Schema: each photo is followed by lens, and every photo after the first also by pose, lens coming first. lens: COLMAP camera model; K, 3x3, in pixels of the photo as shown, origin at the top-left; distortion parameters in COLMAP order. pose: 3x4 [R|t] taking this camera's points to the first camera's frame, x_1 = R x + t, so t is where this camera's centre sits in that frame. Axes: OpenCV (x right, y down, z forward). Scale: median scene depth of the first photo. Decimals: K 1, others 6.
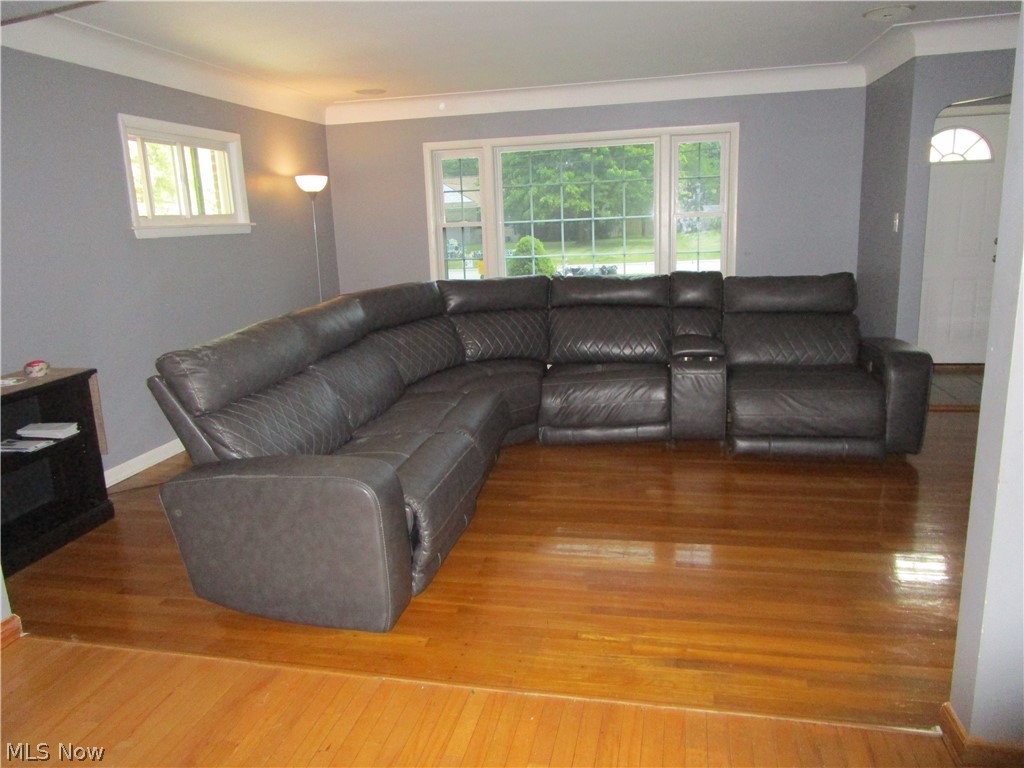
lens RADIAL K [[739.5, 0, 504.6], [0, 739.5, 386.6], [0, 0, 1]] dist [-0.007747, -0.002406]
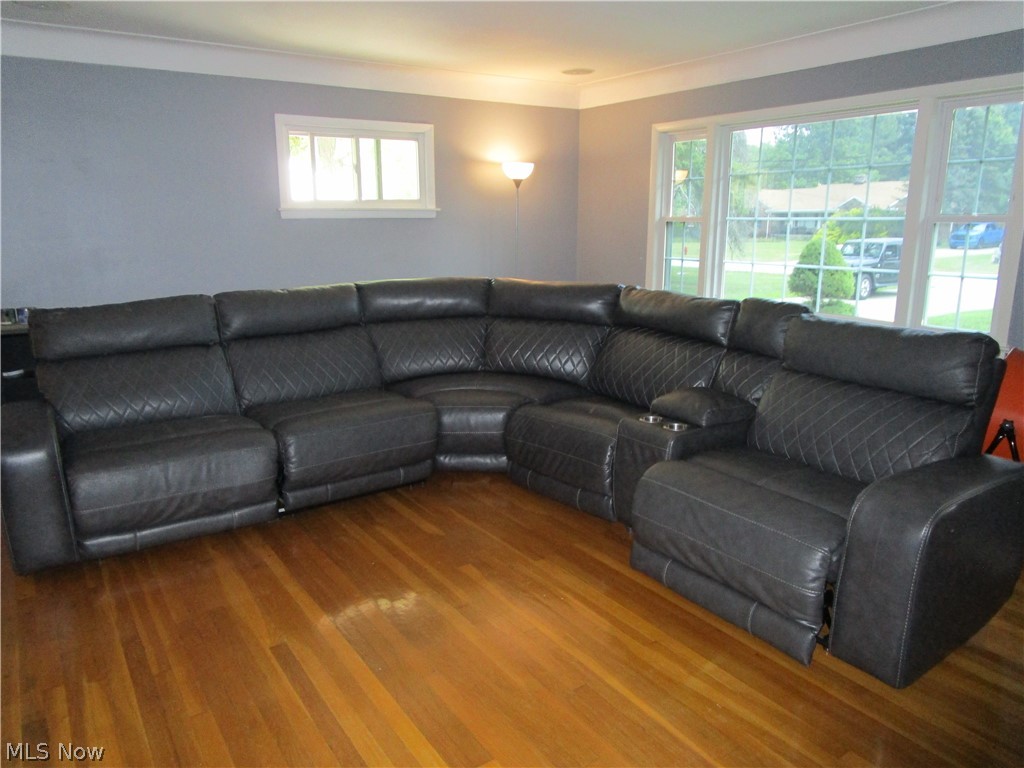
lens RADIAL K [[739.5, 0, 511.4], [0, 739.5, 383.4], [0, 0, 1]] dist [-0.007747, -0.002406]
pose [[0.724195, 0.190778, -0.662681, 0.524602], [-0.179610, 0.979985, 0.085844, -0.092321], [0.665795, 0.056857, 0.743966, 0.319556]]
